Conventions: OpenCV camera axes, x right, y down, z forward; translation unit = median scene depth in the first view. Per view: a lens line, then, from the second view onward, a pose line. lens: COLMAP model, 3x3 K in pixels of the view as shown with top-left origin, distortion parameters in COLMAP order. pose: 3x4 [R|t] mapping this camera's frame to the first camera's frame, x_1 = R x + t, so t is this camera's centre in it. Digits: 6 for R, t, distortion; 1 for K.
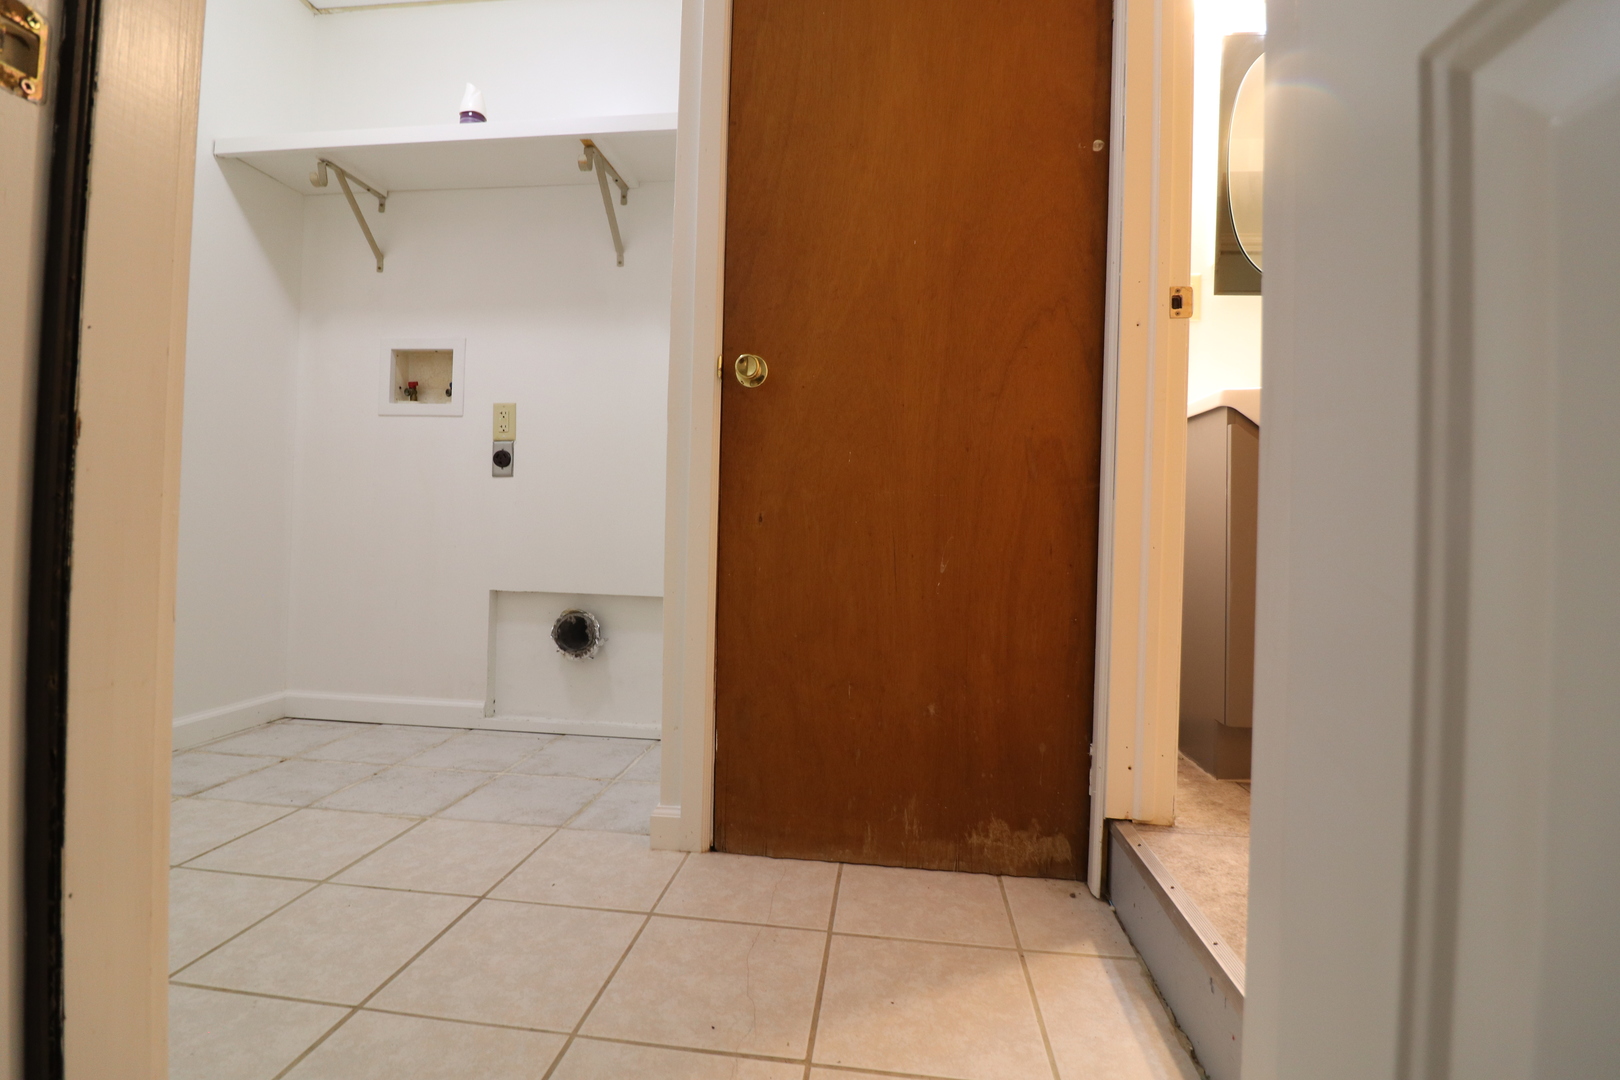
lens RADIAL K [[741.5, 0, 808.2], [0, 741.5, 534.8], [0, 0, 1]] dist [-0.016950, -0.005102]
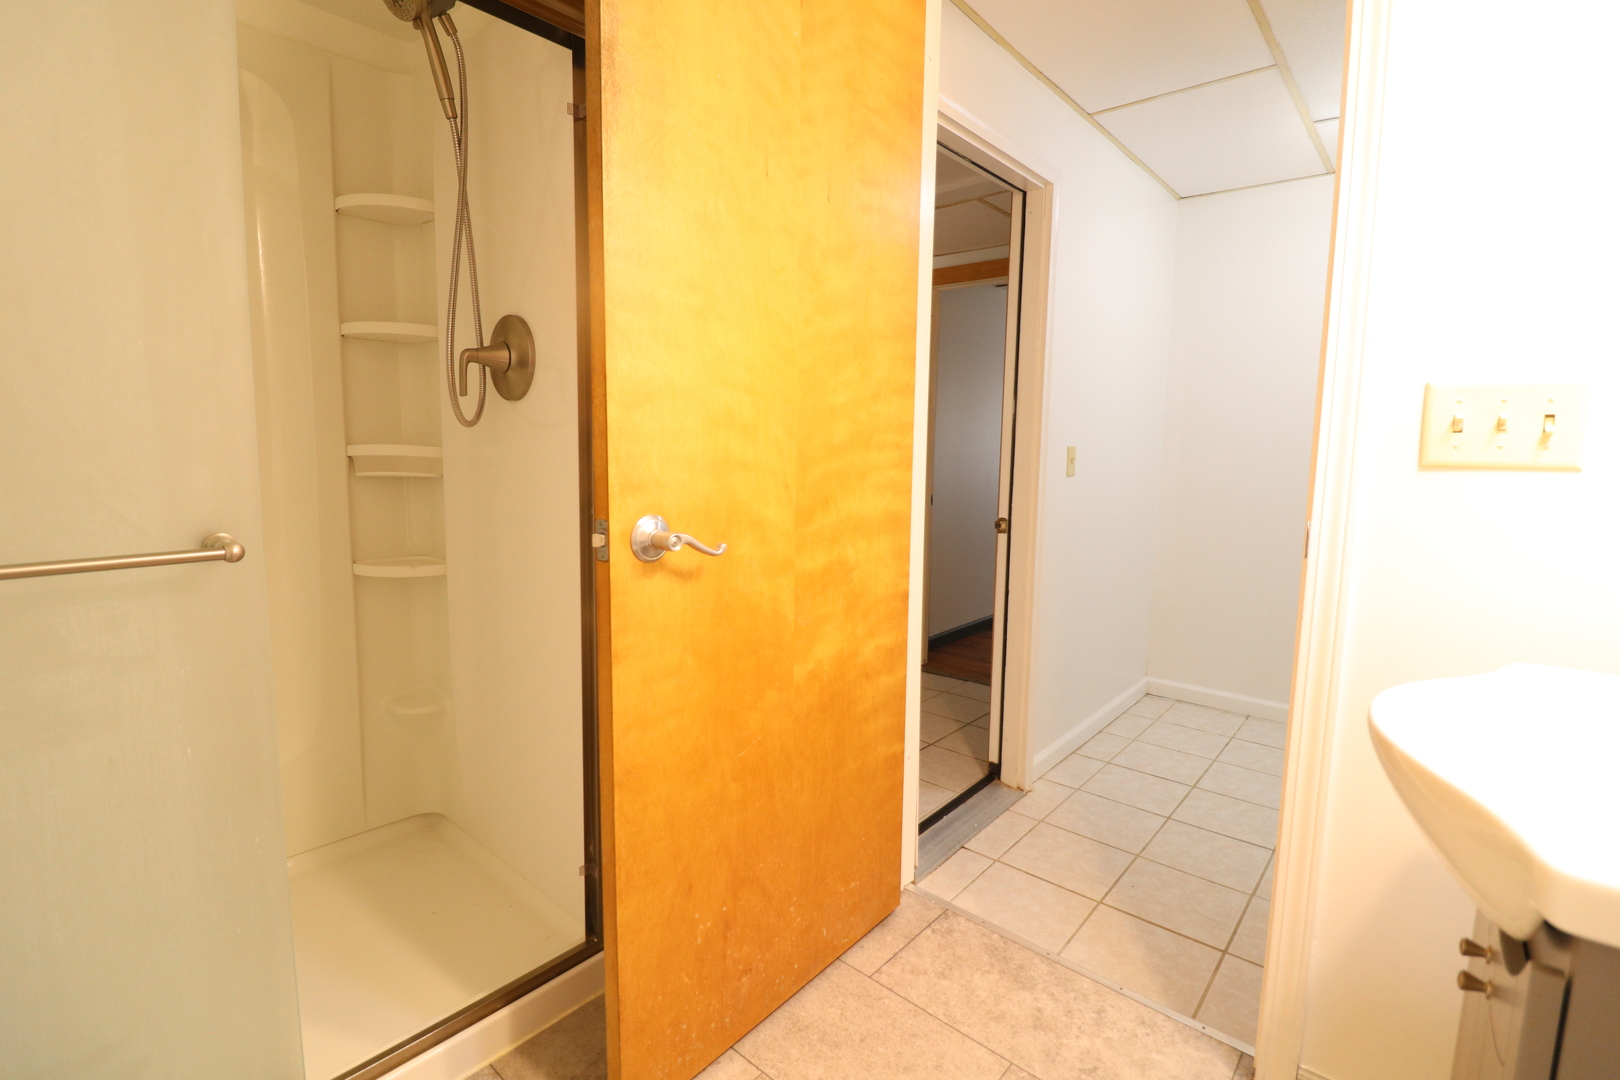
lens RADIAL K [[741.5, 0, 803.5], [0, 741.5, 524.2], [0, 0, 1]] dist [-0.016950, -0.005102]
pose [[-0.567582, 0.060878, -0.821063, 1.889255], [-0.025509, 0.995483, 0.091444, -0.487582], [0.822921, 0.072846, -0.563466, 1.210972]]
